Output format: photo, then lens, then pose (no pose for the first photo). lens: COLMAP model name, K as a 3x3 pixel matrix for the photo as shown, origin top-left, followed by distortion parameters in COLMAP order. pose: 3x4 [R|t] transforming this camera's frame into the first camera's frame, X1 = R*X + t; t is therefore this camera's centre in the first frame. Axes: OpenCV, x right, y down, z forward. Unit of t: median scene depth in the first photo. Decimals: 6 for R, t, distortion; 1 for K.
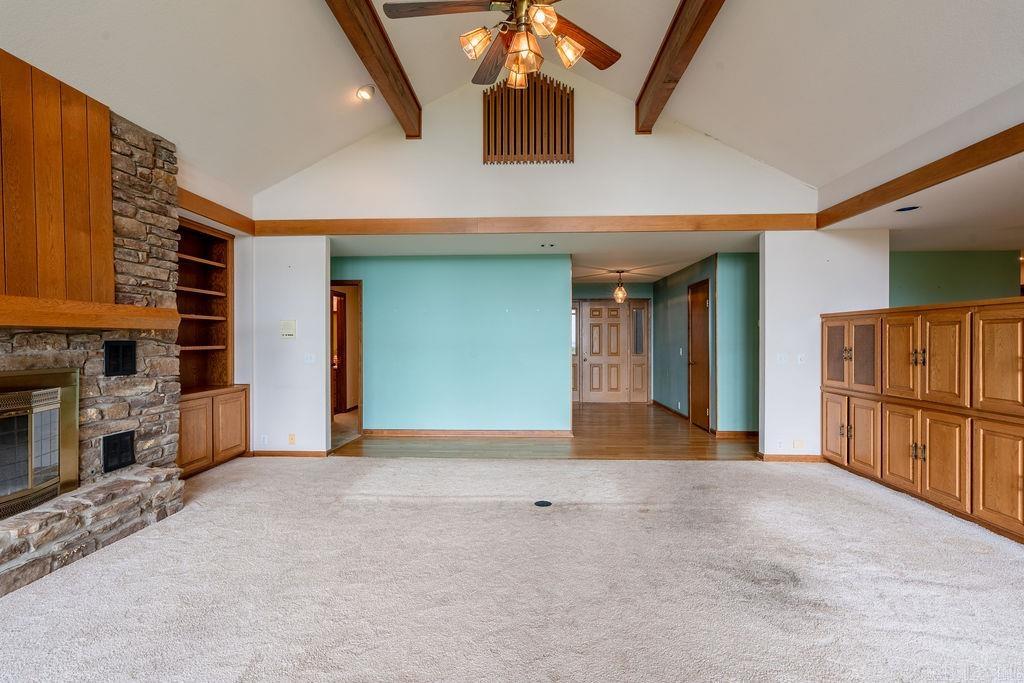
lens RADIAL K [[461.9, 0, 511.5], [0, 461.9, 343.4], [0, 0, 1]] dist [-0.002234, -0.000294]
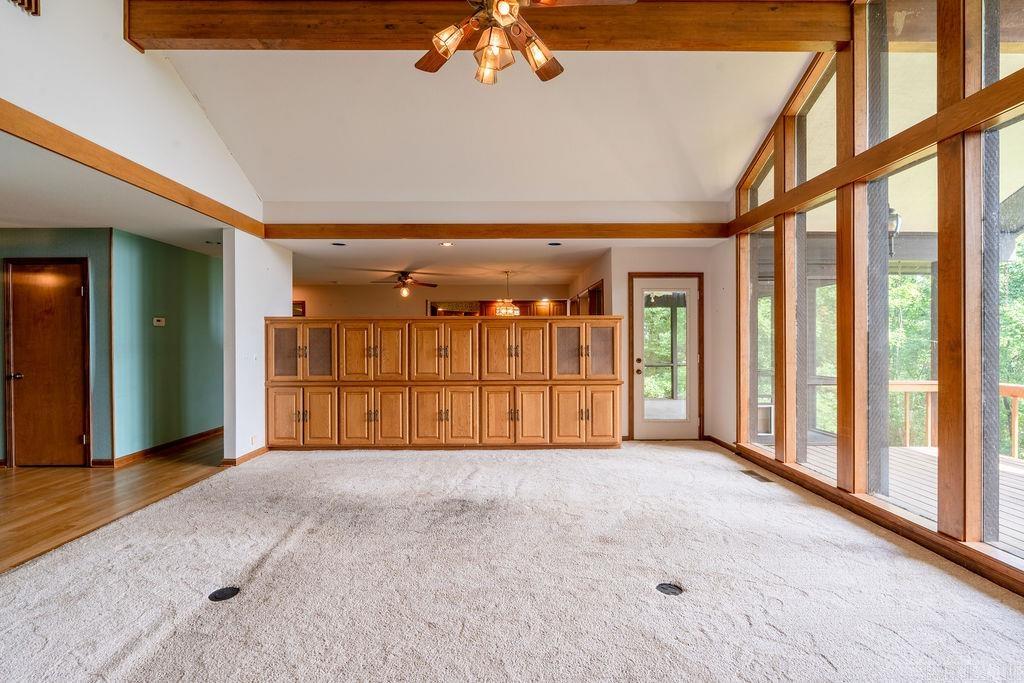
lens RADIAL K [[461.9, 0, 511.9], [0, 461.9, 339.8], [0, 0, 1]] dist [-0.002234, -0.000294]
pose [[-0.062789, -0.001056, 0.998026, -0.558652], [0.011527, 0.999932, 0.001783, -0.004191], [-0.997960, 0.011616, -0.062773, 0.591168]]
